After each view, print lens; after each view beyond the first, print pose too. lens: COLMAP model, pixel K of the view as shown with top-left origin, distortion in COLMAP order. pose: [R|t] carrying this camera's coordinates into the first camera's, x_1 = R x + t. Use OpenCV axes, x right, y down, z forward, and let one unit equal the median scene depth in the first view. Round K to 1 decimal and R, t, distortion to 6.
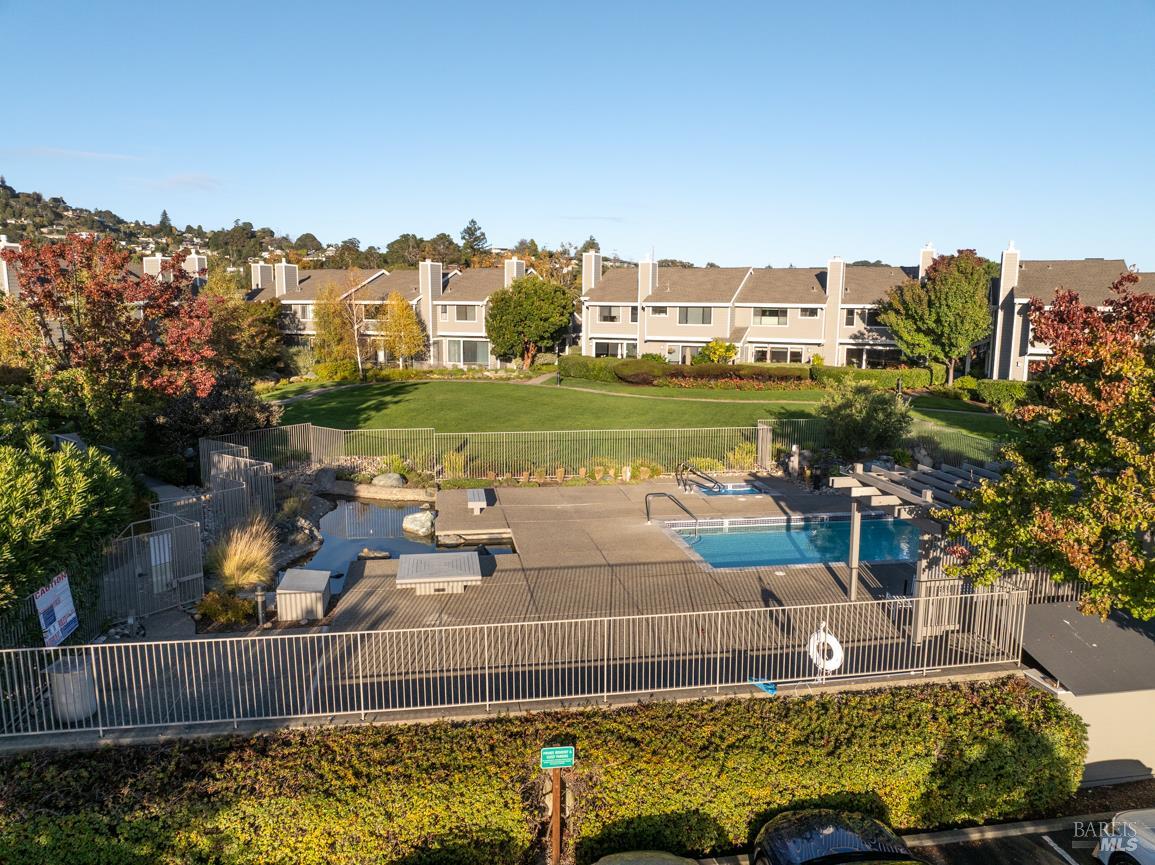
lens RADIAL K [[812.6, 0, 575.8], [0, 812.6, 439.3], [0, 0, 1]] dist [-0.041045, 0.014712]
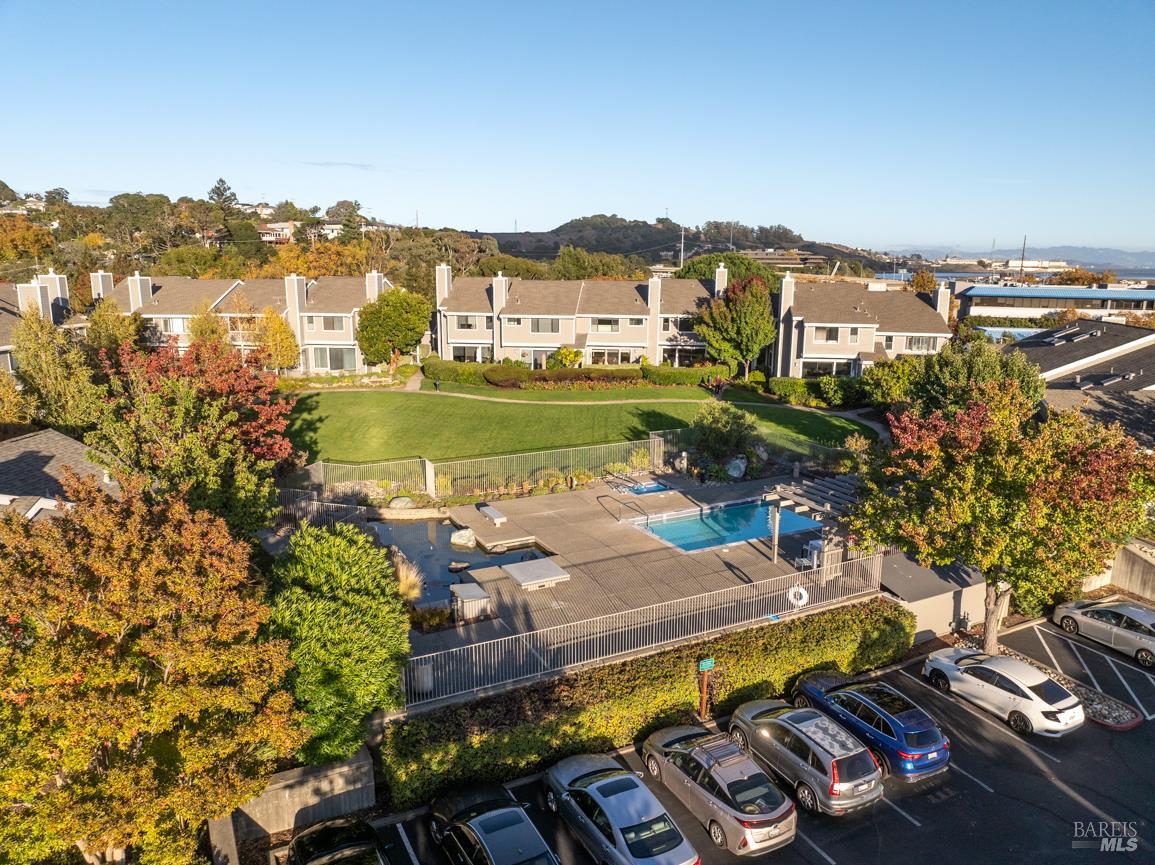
lens RADIAL K [[812.6, 0, 575.8], [0, 812.6, 439.3], [0, 0, 1]] dist [-0.041045, 0.014712]
pose [[0.952570, -0.065965, 0.297085, -0.212210], [0.048467, 0.996649, 0.065893, -0.075588], [-0.300437, -0.048368, 0.952575, -0.191308]]
